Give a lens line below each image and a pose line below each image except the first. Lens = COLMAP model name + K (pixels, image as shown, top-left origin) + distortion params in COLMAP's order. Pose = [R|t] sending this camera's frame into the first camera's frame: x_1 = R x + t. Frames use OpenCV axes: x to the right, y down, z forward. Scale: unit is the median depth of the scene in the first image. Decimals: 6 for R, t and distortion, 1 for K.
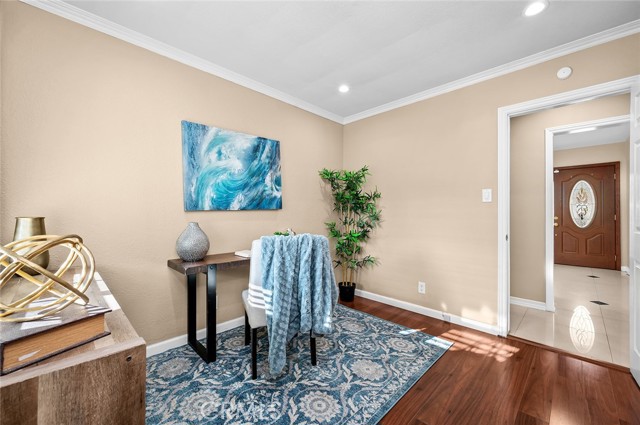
lens RADIAL K [[259.0, 0, 322.4], [0, 259.0, 213.1], [0, 0, 1]] dist [0.018420, 0.000069]
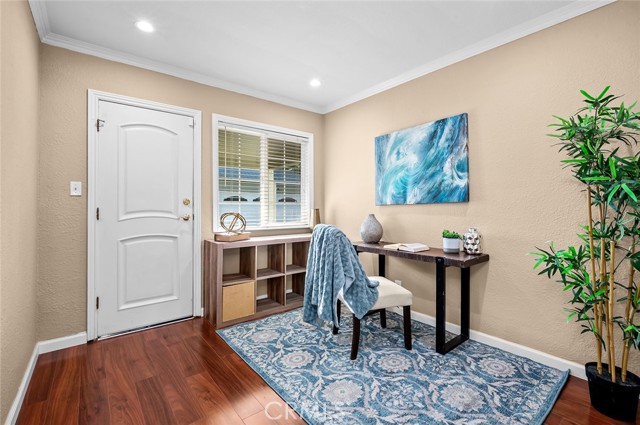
lens RADIAL K [[280.9, 0, 321.8], [0, 280.9, 208.2], [0, 0, 1]] dist [0.001193, -0.001528]
pose [[-0.100261, 0.009165, -0.994919, 0.765284], [0.003248, 0.999955, 0.008884, -0.005959], [0.994956, -0.002341, -0.100287, 0.723256]]
